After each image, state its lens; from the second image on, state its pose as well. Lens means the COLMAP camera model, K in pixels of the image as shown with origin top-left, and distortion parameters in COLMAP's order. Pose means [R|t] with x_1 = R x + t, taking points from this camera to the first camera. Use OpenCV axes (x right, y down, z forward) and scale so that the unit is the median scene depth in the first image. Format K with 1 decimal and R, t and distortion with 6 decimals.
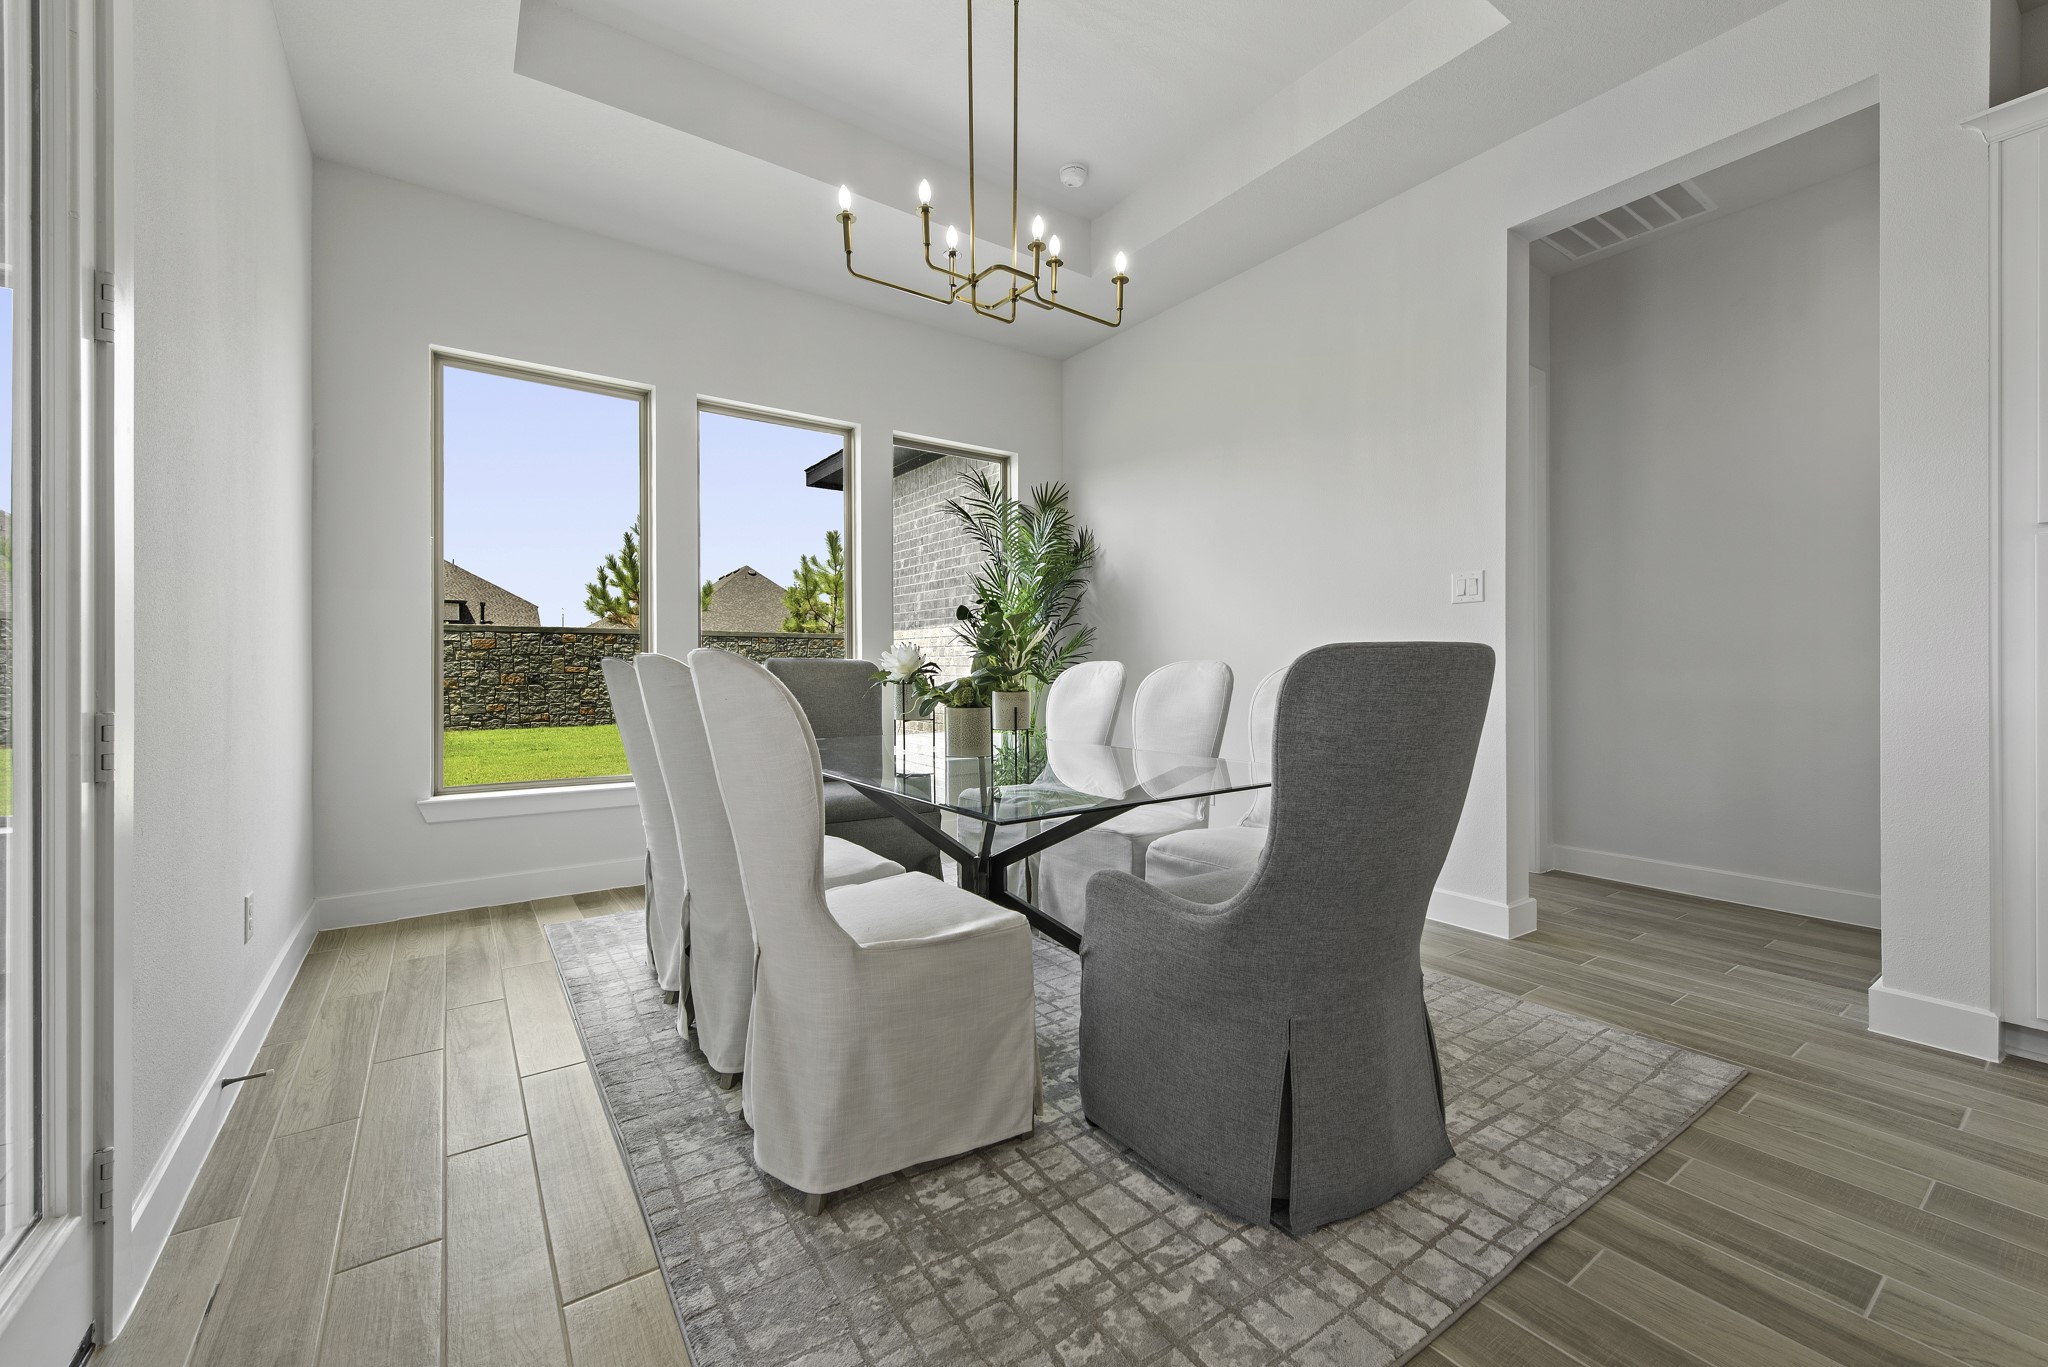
lens RADIAL K [[806.8, 0, 1020.8], [0, 806.8, 663.6], [0, 0, 1]] dist [0.012938, -0.003199]
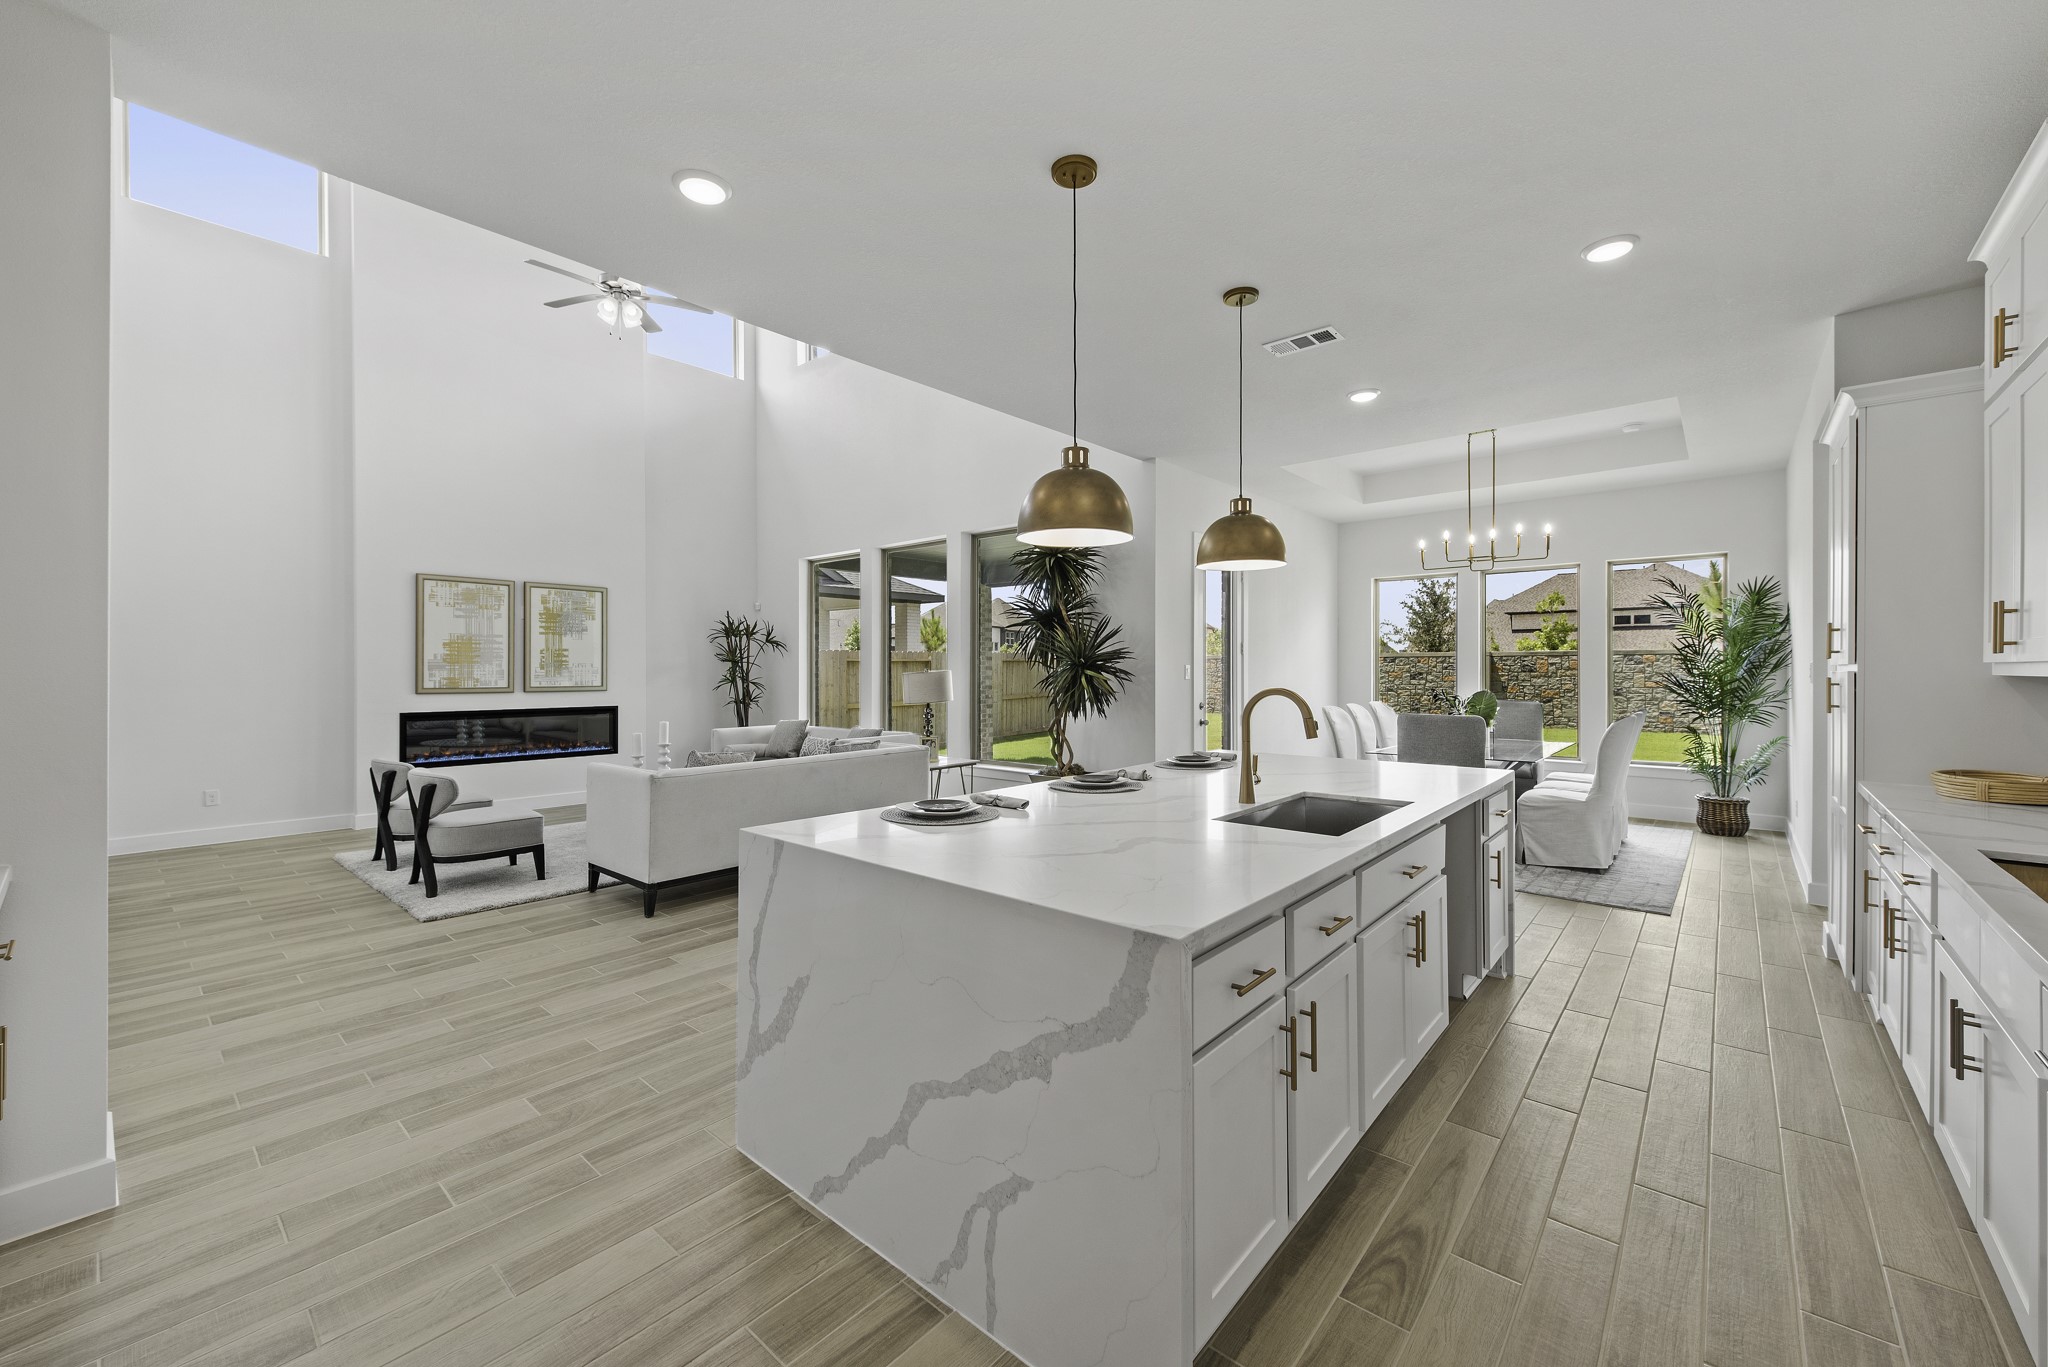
lens RADIAL K [[806.8, 0, 1029.7], [0, 806.8, 663.4], [0, 0, 1]] dist [0.012938, -0.003199]
pose [[0.235881, -0.001669, -0.971781, 2.545760], [0.003562, 0.999993, -0.000853, -0.175445], [0.971775, -0.003260, 0.235885, -1.157613]]
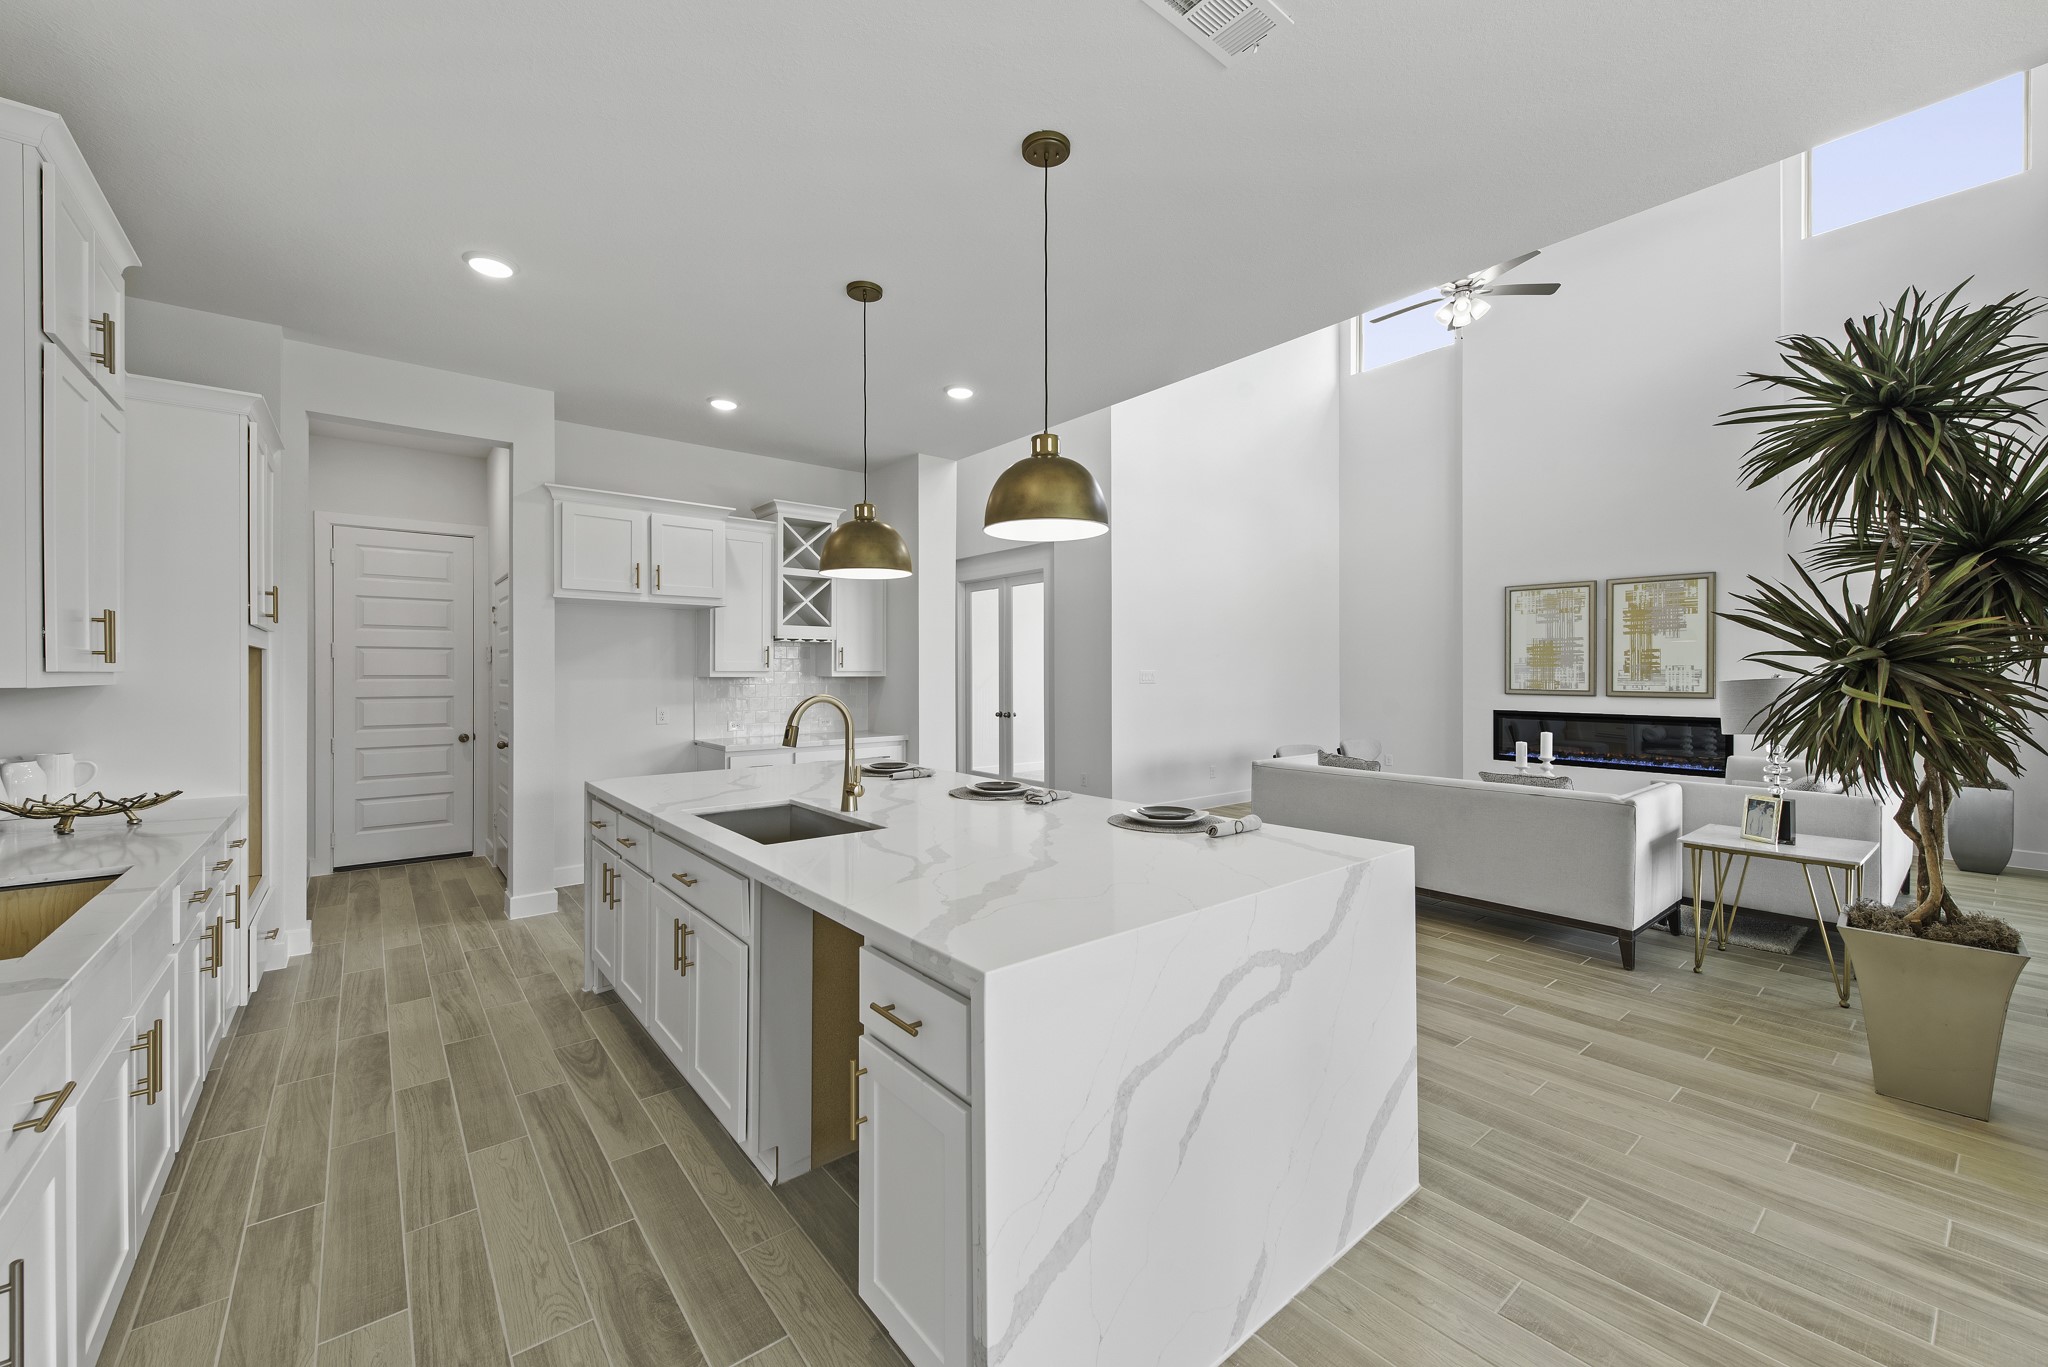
lens RADIAL K [[806.8, 0, 1022.6], [0, 806.8, 680.7], [0, 0, 1]] dist [0.012938, -0.003199]
pose [[-0.998063, 0.007139, -0.061804, 1.116519], [0.006666, 0.999947, 0.007858, -0.167659], [0.061857, 0.007431, -0.998057, 0.854516]]
